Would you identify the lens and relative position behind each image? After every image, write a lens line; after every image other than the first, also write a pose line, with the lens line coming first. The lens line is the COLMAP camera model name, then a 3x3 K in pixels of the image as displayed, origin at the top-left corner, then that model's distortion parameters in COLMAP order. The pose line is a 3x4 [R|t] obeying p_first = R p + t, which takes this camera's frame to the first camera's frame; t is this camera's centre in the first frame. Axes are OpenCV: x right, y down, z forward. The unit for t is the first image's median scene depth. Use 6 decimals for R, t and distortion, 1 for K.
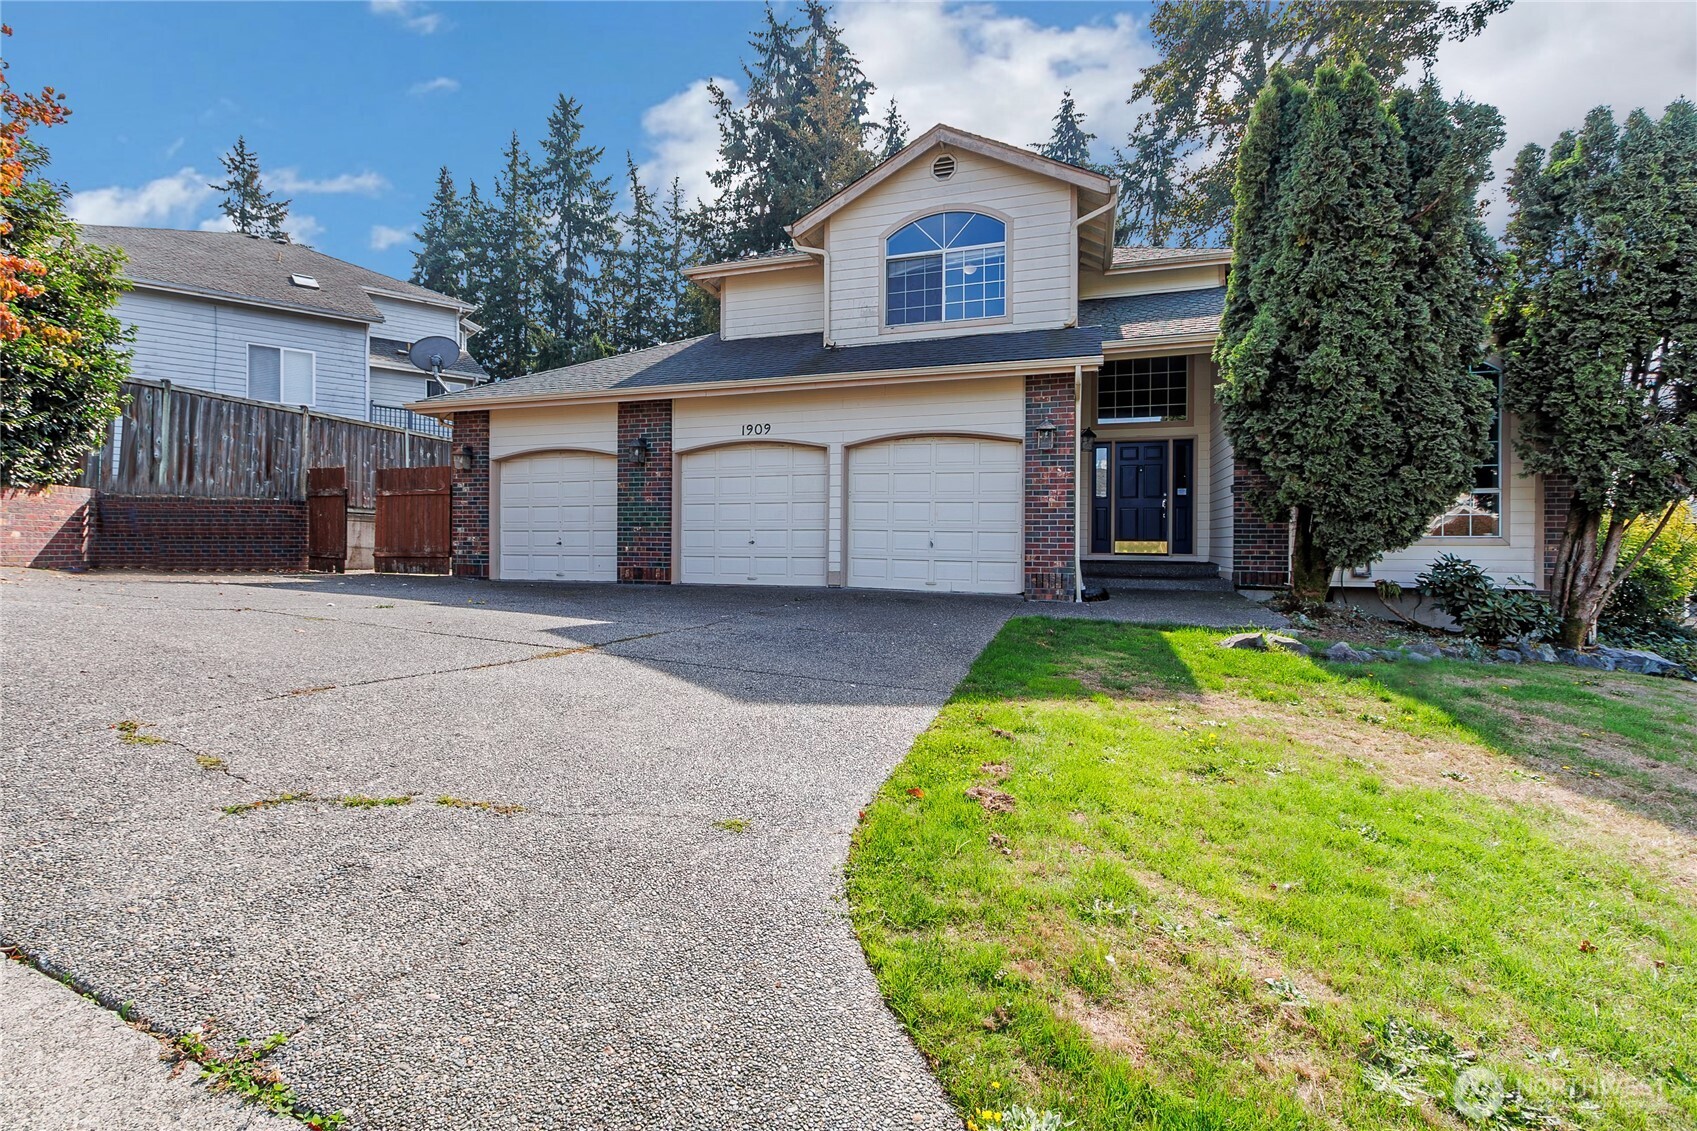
lens RADIAL K [[773.3, 0, 844.9], [0, 773.3, 528.5], [0, 0, 1]] dist [-0.000314, 0.000085]
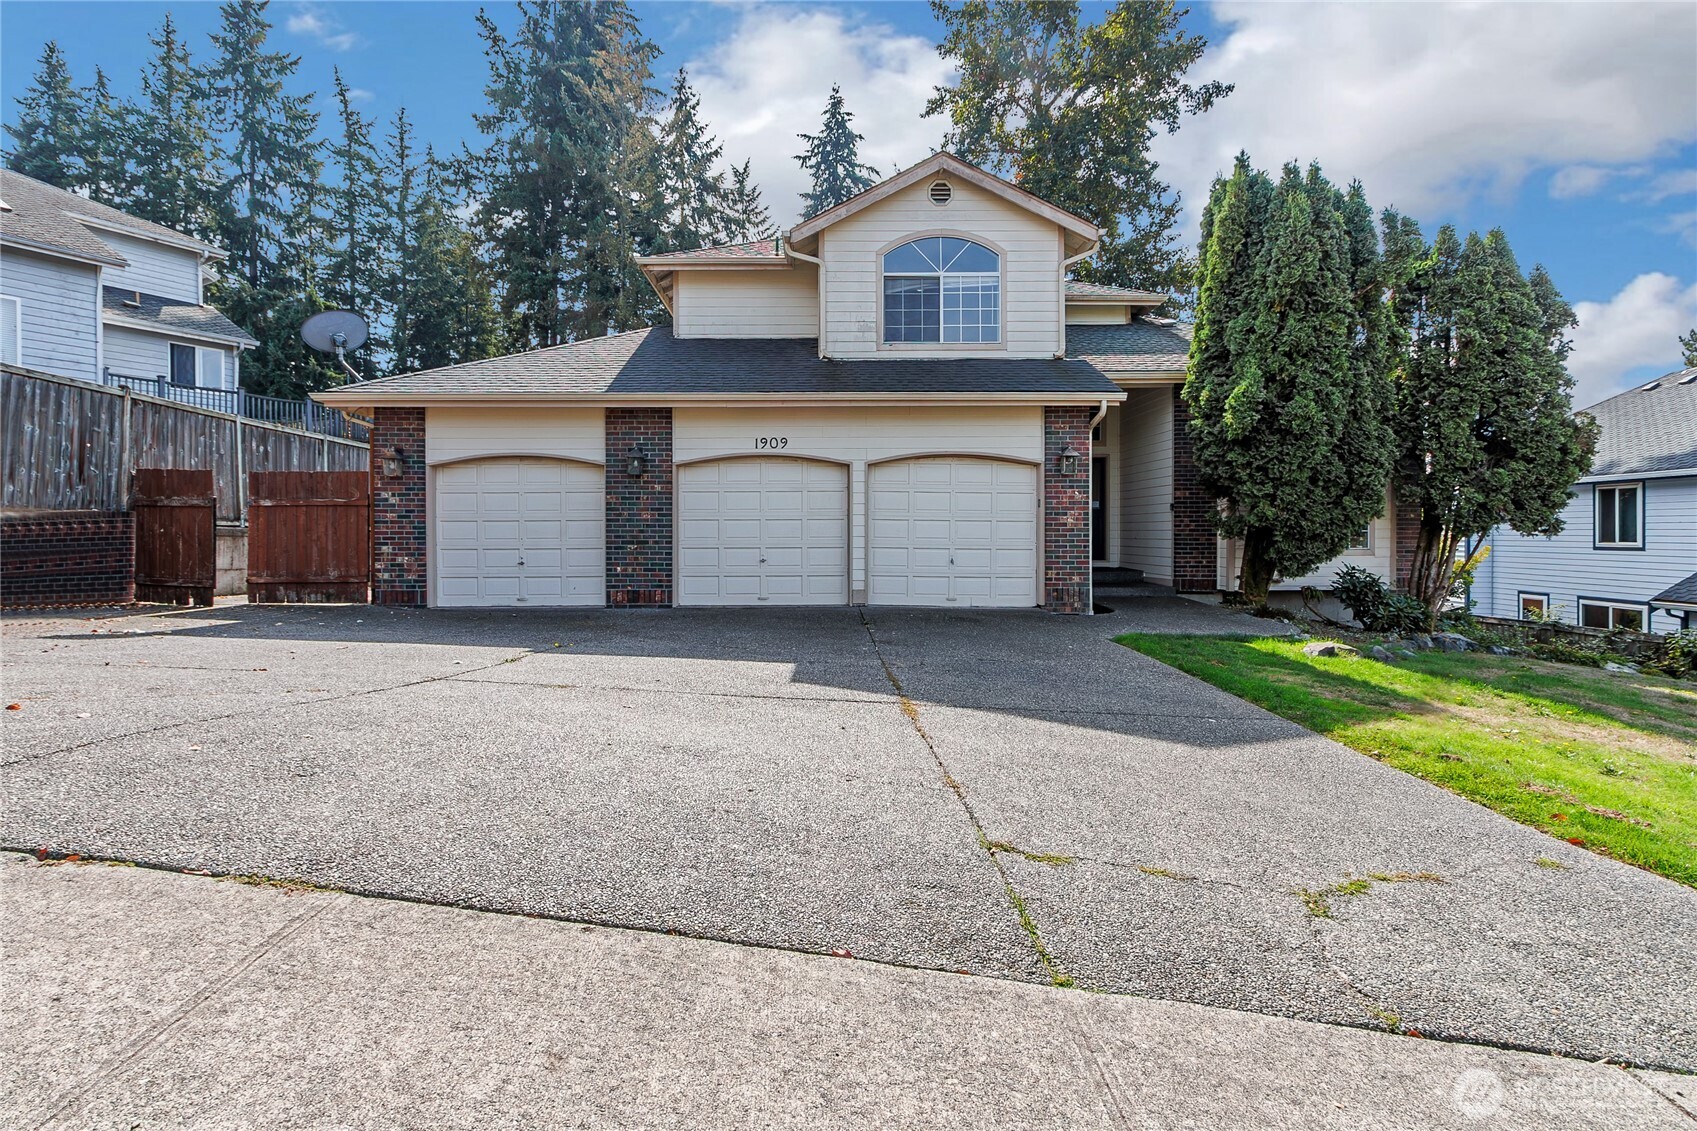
lens RADIAL K [[800.3, 0, 846.2], [0, 800.3, 523.3], [0, 0, 1]] dist [0.000252, -0.000023]
pose [[0.945090, -0.002587, 0.326799, -0.332862], [-0.000069, 0.999967, 0.008116, -0.034995], [-0.326809, -0.007693, 0.945059, 0.030745]]
